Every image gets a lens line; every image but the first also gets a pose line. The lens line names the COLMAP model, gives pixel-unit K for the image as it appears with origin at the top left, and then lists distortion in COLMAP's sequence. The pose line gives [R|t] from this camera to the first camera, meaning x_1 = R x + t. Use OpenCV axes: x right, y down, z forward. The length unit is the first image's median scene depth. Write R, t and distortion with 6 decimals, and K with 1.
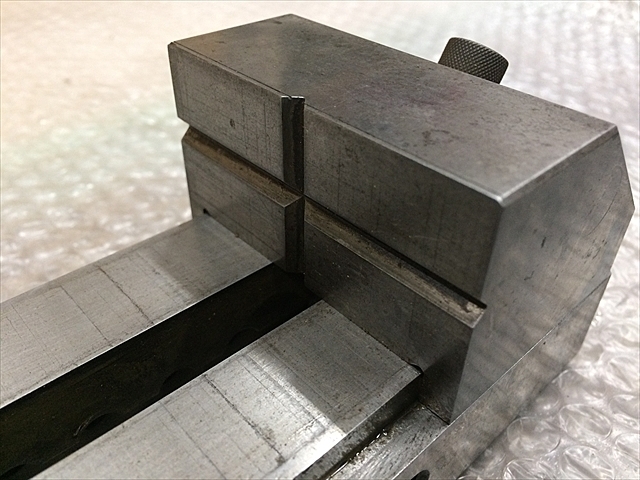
lens RADIAL K [[576.6, 0, 320.0], [0, 576.6, 240.0], [0, 0, 1]] dist [0.083423, -0.174825]
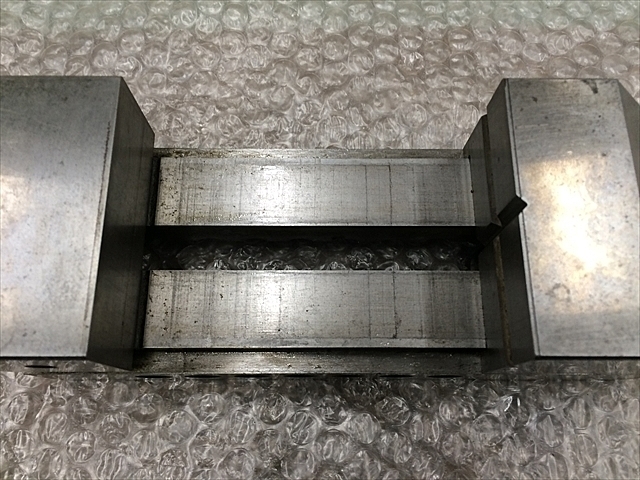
lens RADIAL K [[576.6, 0, 320.0], [0, 576.6, 240.0], [0, 0, 1]] dist [0.083423, -0.174825]
pose [[0.732209, 0.647919, -0.209930, -0.032914], [-0.400761, 0.659092, 0.636387, -0.694391], [0.550691, -0.381837, 0.742254, -0.375658]]
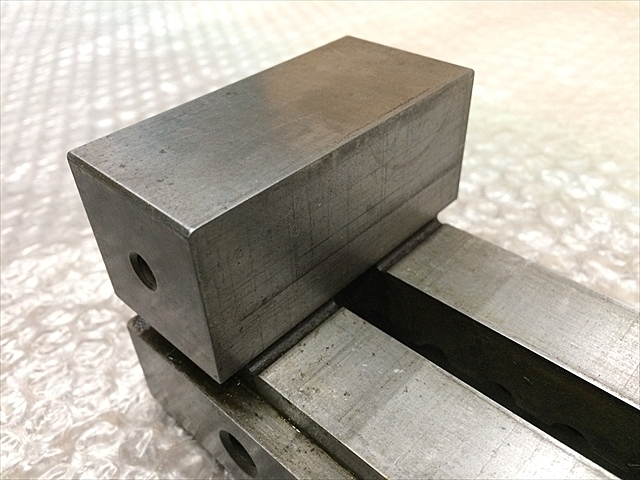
lens RADIAL K [[576.6, 0, 320.0], [0, 576.6, 240.0], [0, 0, 1]] dist [0.083423, -0.174825]
pose [[0.063493, 0.603380, -0.794922, 0.103249], [-0.562045, 0.679819, 0.471118, -0.096028], [0.824666, 0.416869, 0.382290, -0.032025]]
